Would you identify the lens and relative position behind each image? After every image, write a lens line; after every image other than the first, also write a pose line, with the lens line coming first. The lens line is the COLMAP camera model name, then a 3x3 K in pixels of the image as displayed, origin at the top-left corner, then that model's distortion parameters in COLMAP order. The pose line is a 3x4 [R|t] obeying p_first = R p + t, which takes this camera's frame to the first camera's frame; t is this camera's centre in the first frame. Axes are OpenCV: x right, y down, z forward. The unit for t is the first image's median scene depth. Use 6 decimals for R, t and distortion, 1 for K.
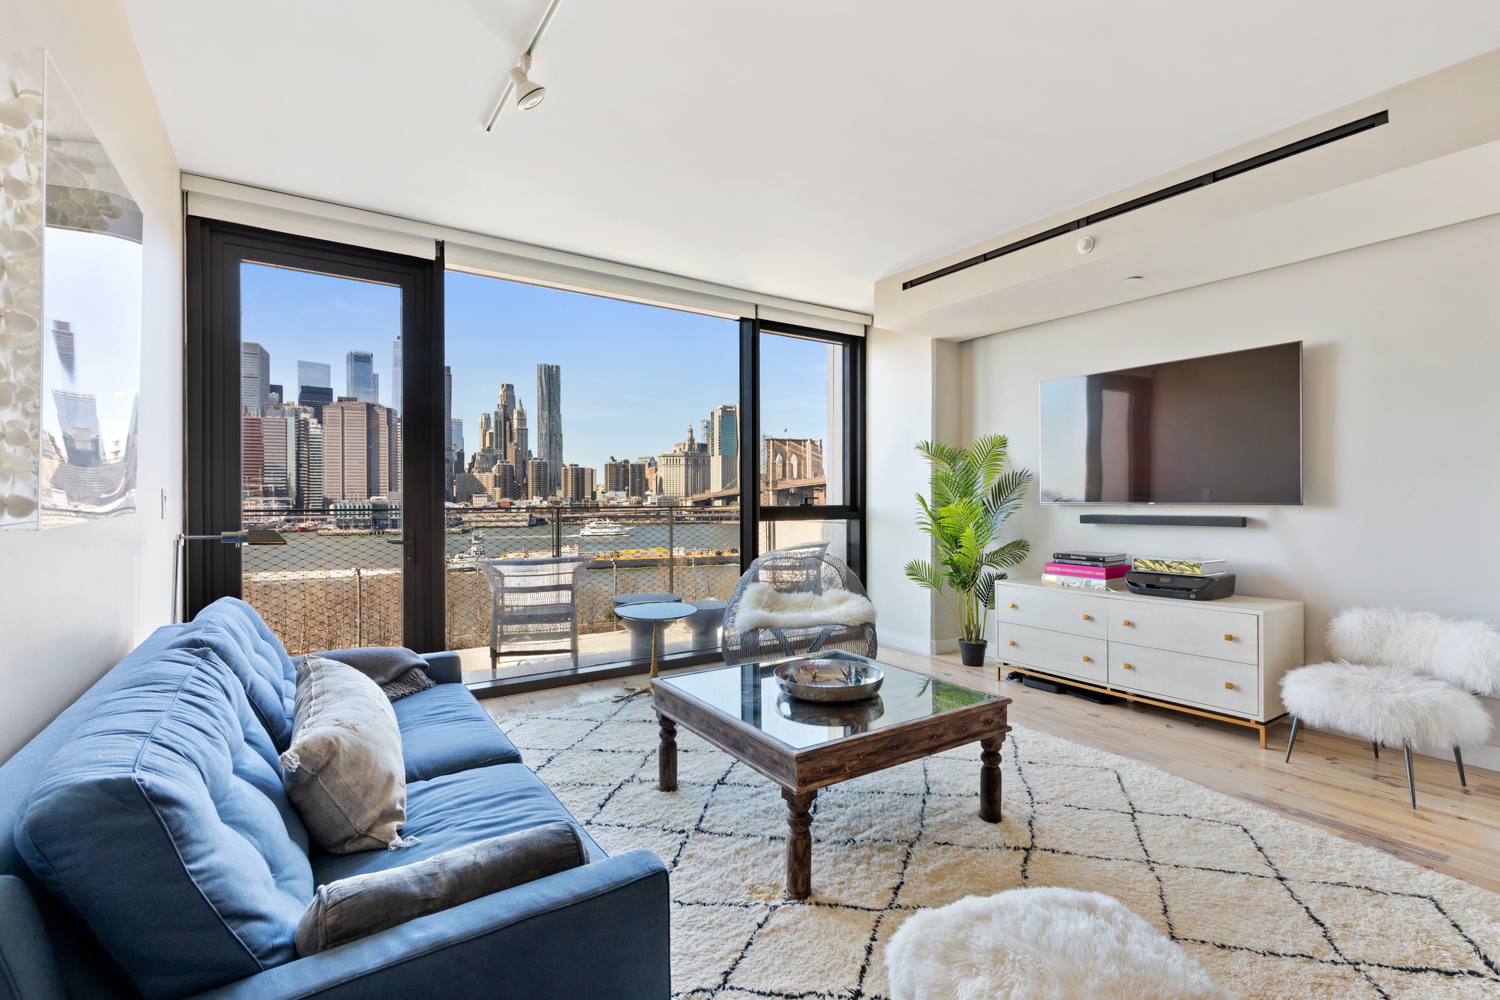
lens RADIAL K [[680.3, 0, 758.4], [0, 680.3, 502.4], [0, 0, 1]] dist [0.010038, -0.000647]
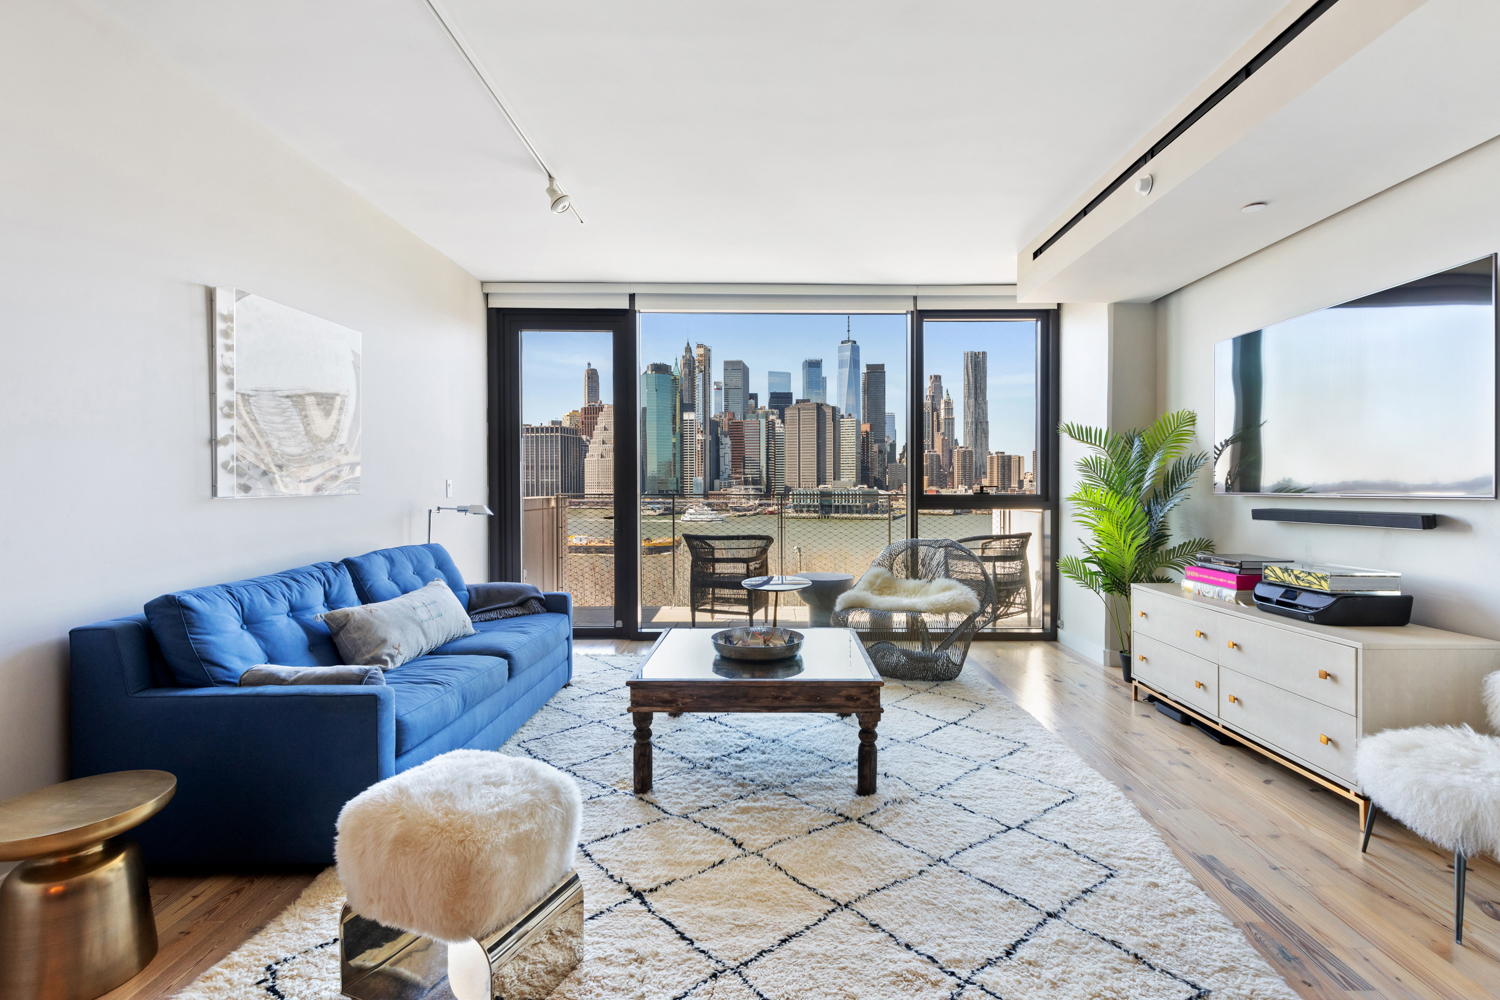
lens RADIAL K [[680.3, 0, 763.1], [0, 680.3, 504.9], [0, 0, 1]] dist [0.010038, -0.000647]
pose [[0.825547, 0.017918, -0.564049, 0.585620], [-0.006164, 0.999722, 0.022738, -0.000490], [0.564299, -0.015294, 0.825429, 0.040700]]
